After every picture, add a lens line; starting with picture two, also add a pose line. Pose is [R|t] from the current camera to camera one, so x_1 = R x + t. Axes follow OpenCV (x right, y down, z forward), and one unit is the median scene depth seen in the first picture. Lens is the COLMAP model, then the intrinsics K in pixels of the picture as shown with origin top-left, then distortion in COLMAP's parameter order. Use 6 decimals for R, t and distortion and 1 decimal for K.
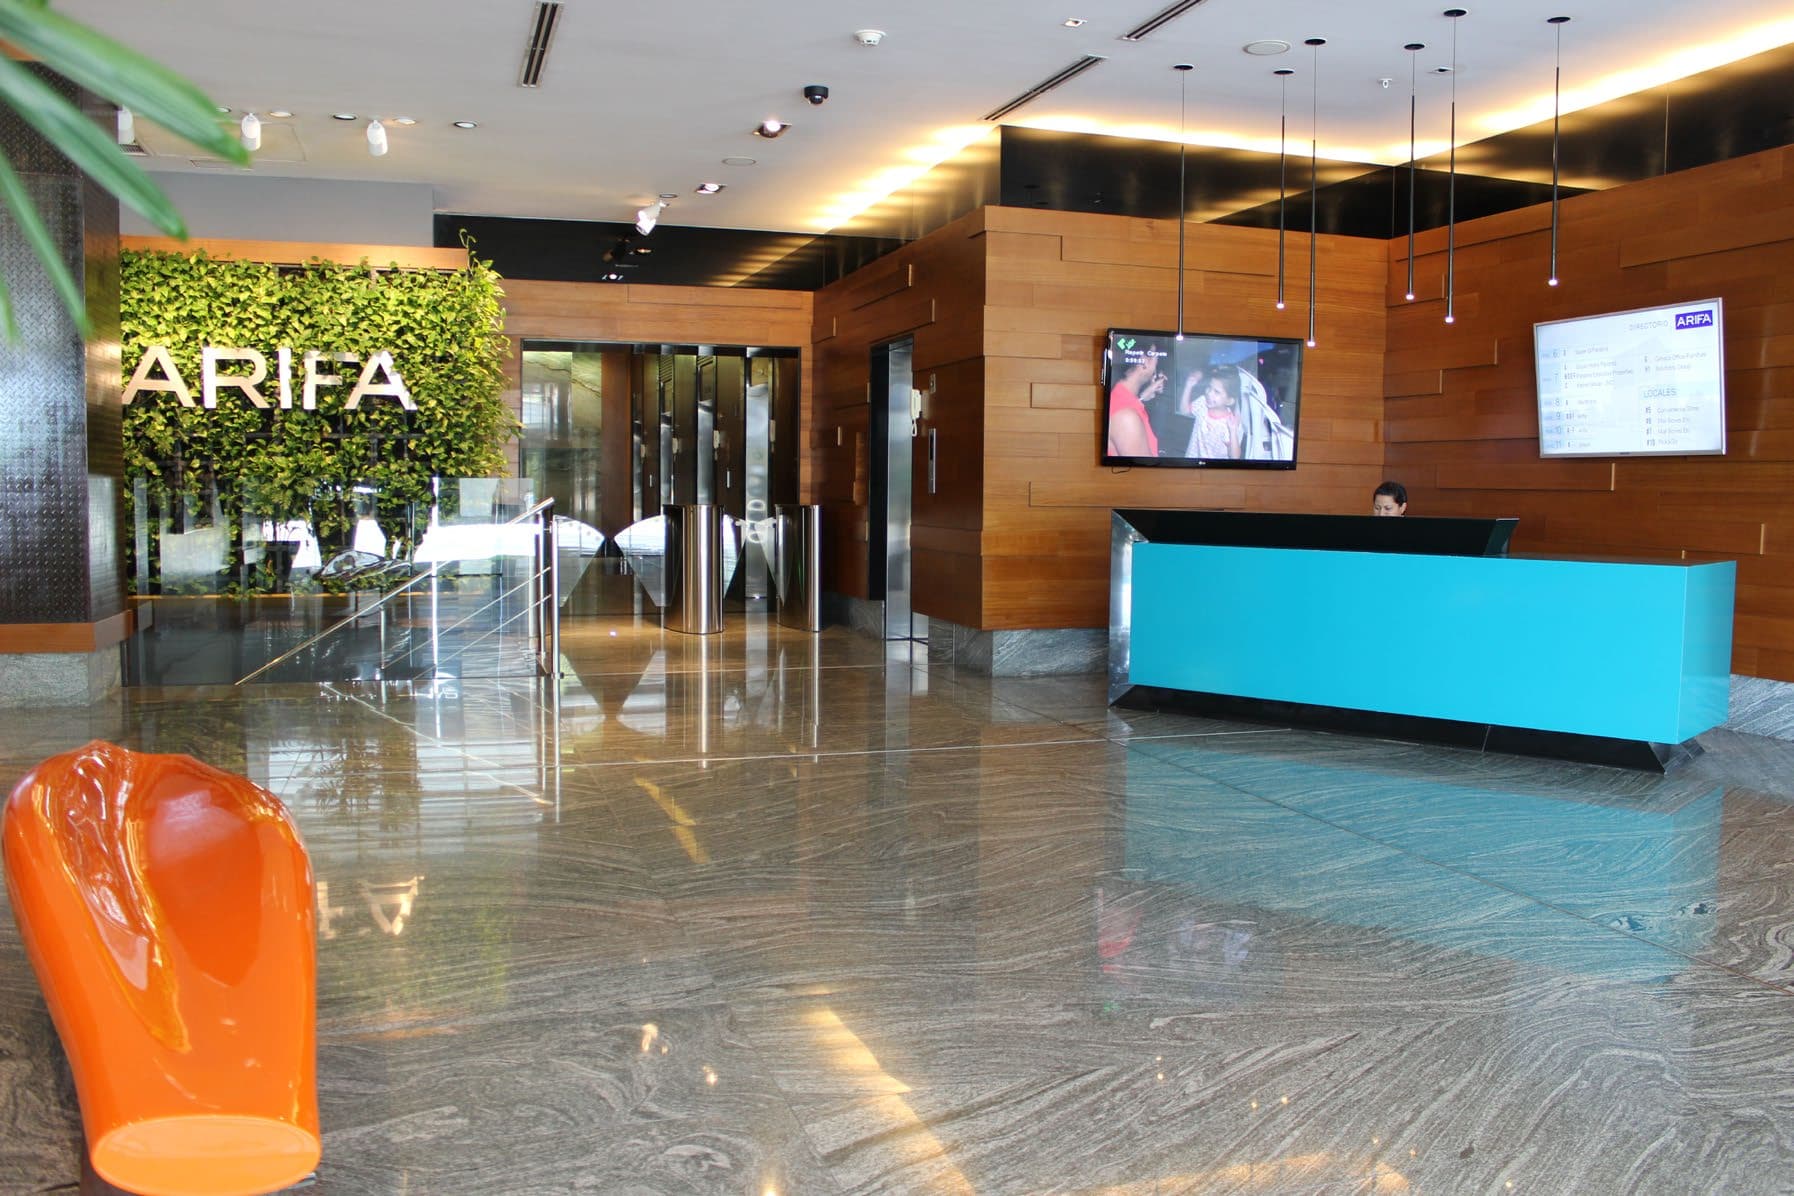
lens RADIAL K [[1414.8, 0, 898.8], [0, 1414.8, 538.7], [0, 0, 1]] dist [-0.063852, 0.001509]
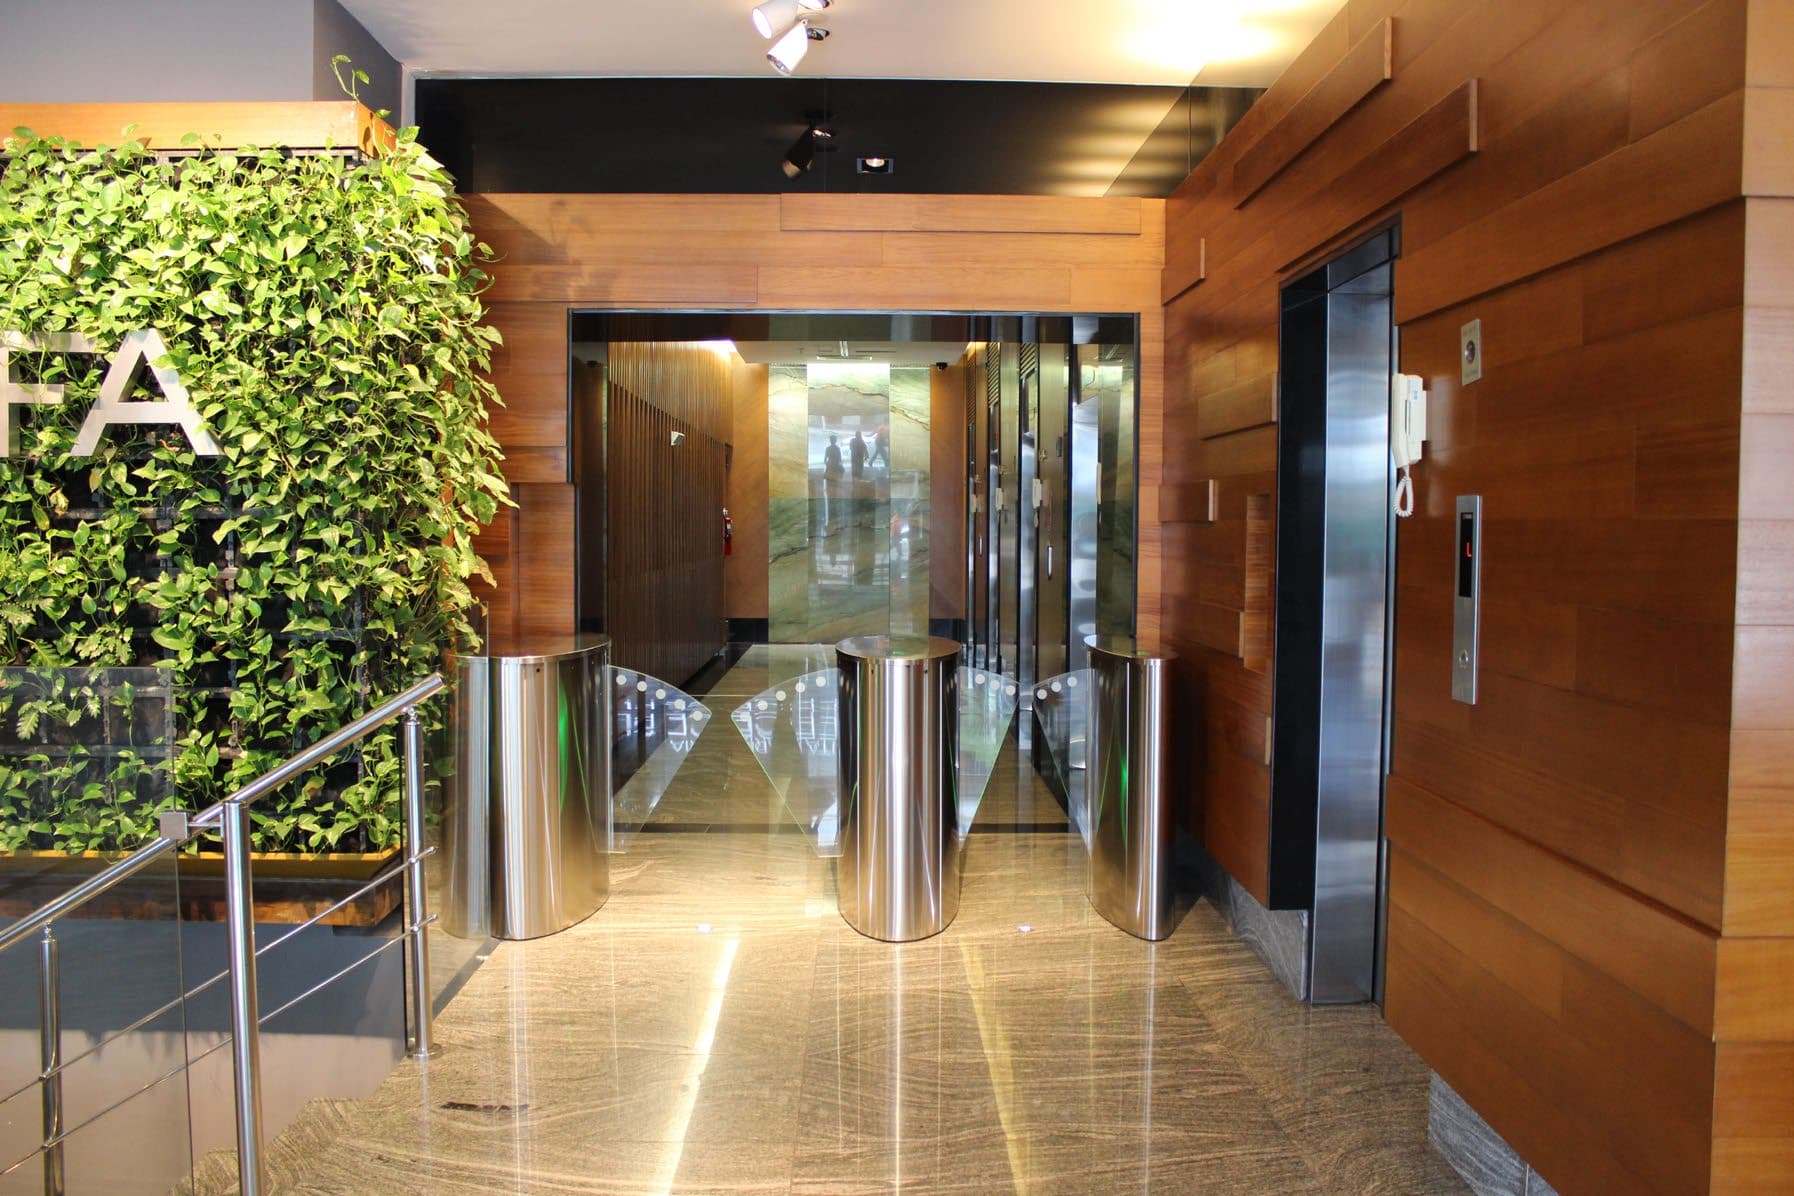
lens RADIAL K [[1414.8, 0, 898.8], [0, 1414.8, 538.7], [0, 0, 1]] dist [-0.063852, 0.001509]
pose [[0.954136, 0.003746, -0.299351, -0.003786], [-0.011297, 0.999660, -0.023499, -0.056951], [0.299161, 0.025803, 0.953854, 0.636850]]
